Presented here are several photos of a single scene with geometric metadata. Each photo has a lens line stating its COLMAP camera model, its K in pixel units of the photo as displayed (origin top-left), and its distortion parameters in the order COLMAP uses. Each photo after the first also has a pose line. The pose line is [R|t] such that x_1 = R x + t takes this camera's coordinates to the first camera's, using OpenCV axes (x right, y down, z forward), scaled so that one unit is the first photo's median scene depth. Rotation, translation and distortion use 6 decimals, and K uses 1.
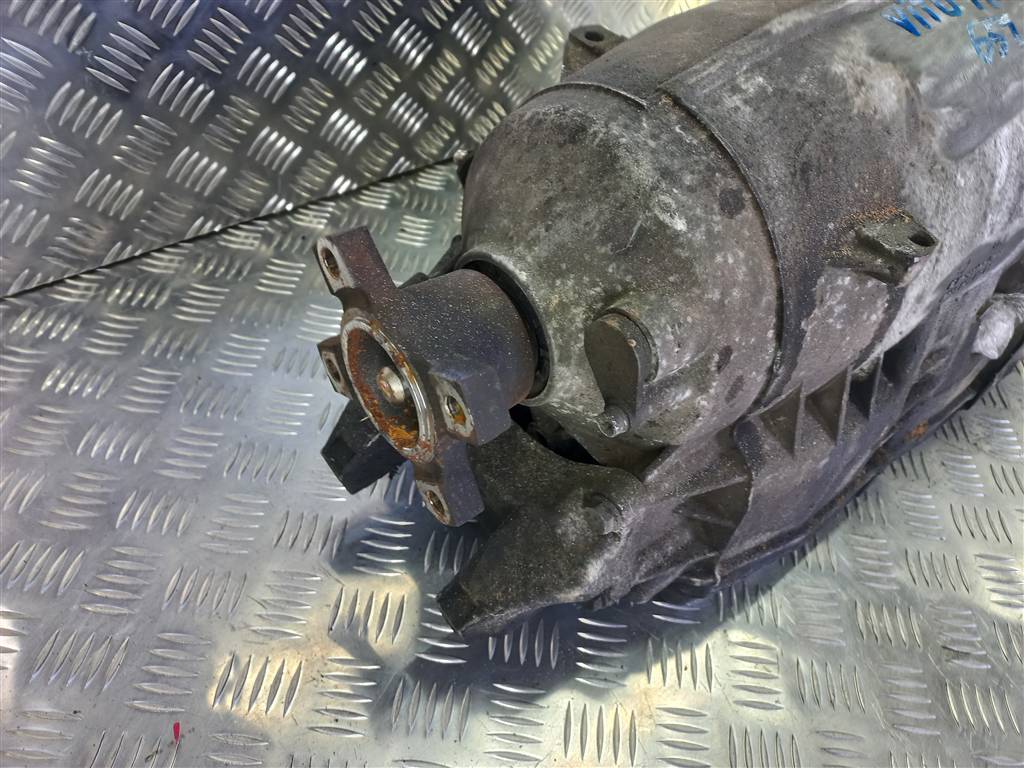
lens RADIAL K [[722.5, 0, 518.6], [0, 722.5, 383.8], [0, 0, 1]] dist [0.072688, -0.055611]
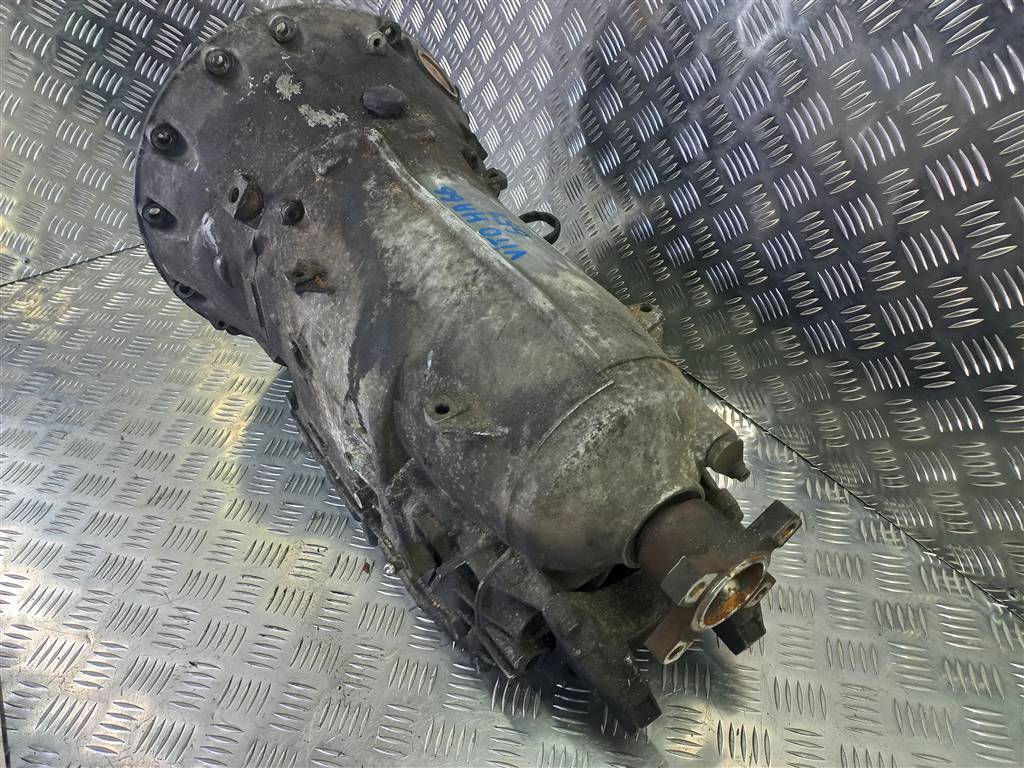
lens RADIAL K [[725.1, 0, 512.0], [0, 725.1, 384.0], [0, 0, 1]] dist [0.026425, -0.008479]
pose [[0.100890, -0.771223, 0.628519, -0.859709], [0.771283, 0.459682, 0.440245, -1.228780], [-0.628446, 0.440350, 0.641208, 0.070513]]
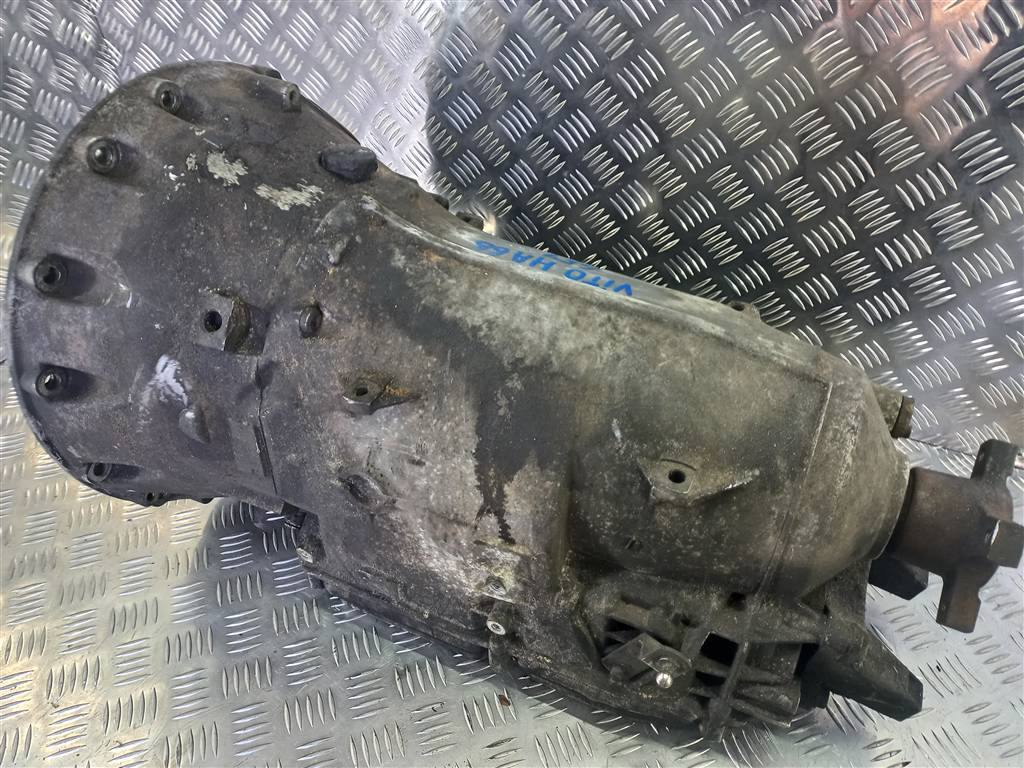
lens RADIAL K [[722.5, 0, 518.6], [0, 722.5, 383.8], [0, 0, 1]] dist [0.072688, -0.055611]
pose [[-0.405063, -0.700657, 0.587371, -0.464240], [0.652462, 0.228520, 0.722545, -1.876760], [-0.640482, 0.675913, 0.364587, 0.813041]]
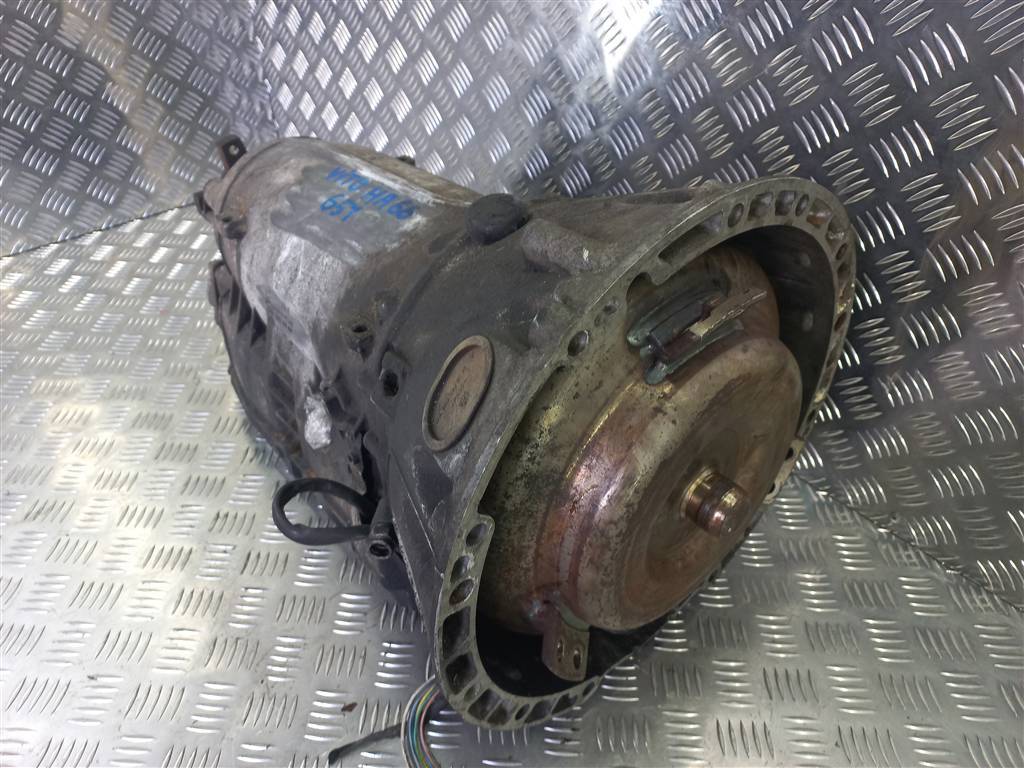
lens RADIAL K [[722.5, 0, 518.6], [0, 722.5, 383.8], [0, 0, 1]] dist [0.072688, -0.055611]
pose [[0.026971, 0.523986, -0.851299, 2.668259], [-0.742679, 0.580526, 0.333792, -1.277907], [0.669104, 0.623240, 0.404811, 0.999926]]
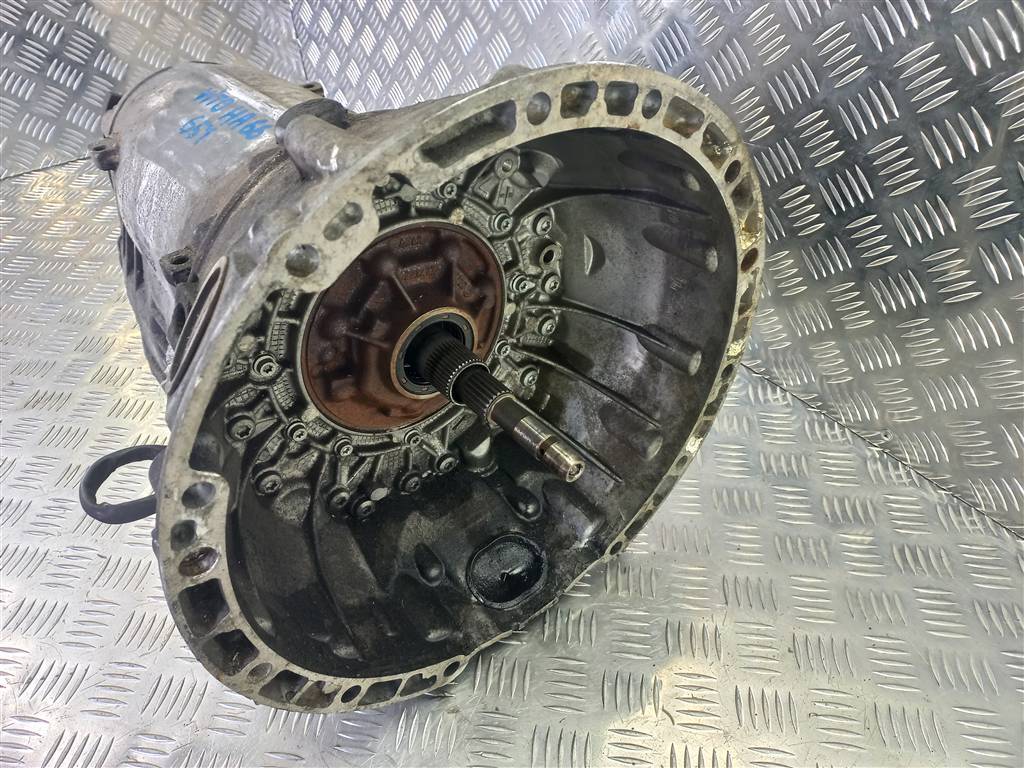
lens RADIAL K [[725.1, 0, 512.0], [0, 725.1, 384.0], [0, 0, 1]] dist [0.026425, -0.008479]
pose [[-0.035757, 0.563393, -0.825415, 2.509077], [-0.728040, 0.551119, 0.407708, -1.472140], [0.684602, 0.615513, 0.390466, 1.381503]]
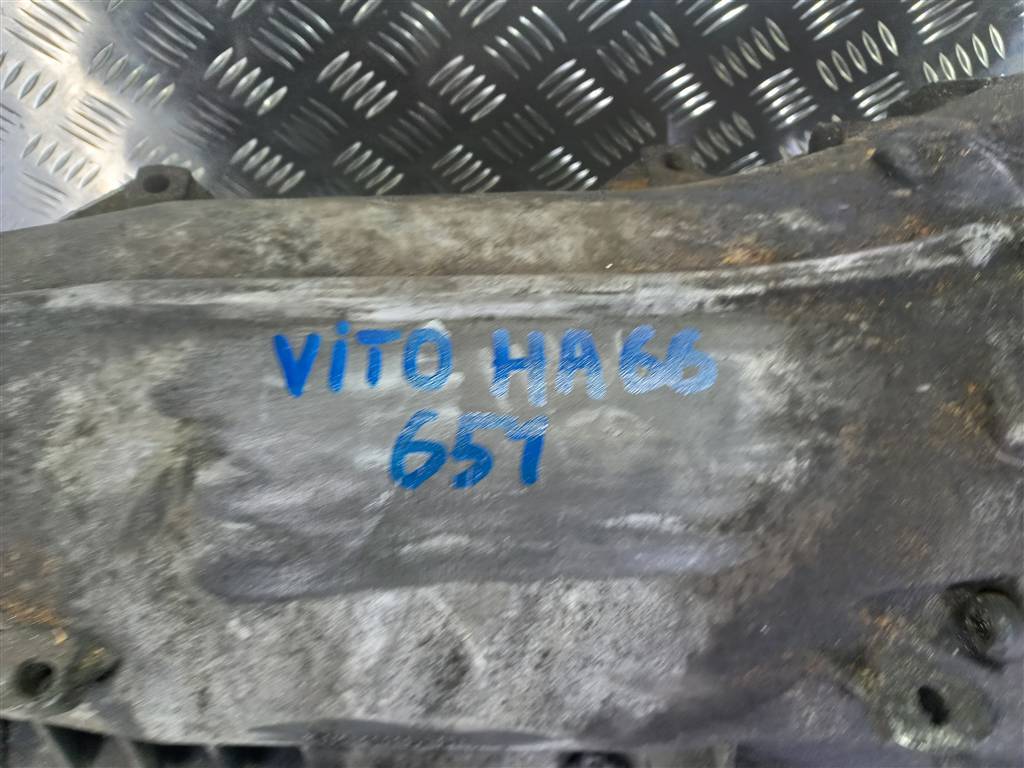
lens RADIAL K [[752.2, 0, 533.2], [0, 752.2, 384.9], [0, 0, 1]] dist [-0.001400, -0.008325]
pose [[0.784290, 0.468977, -0.406141, 1.056970], [-0.430886, 0.882762, 0.187265, -0.759370], [0.446349, 0.028130, 0.894417, 0.582144]]
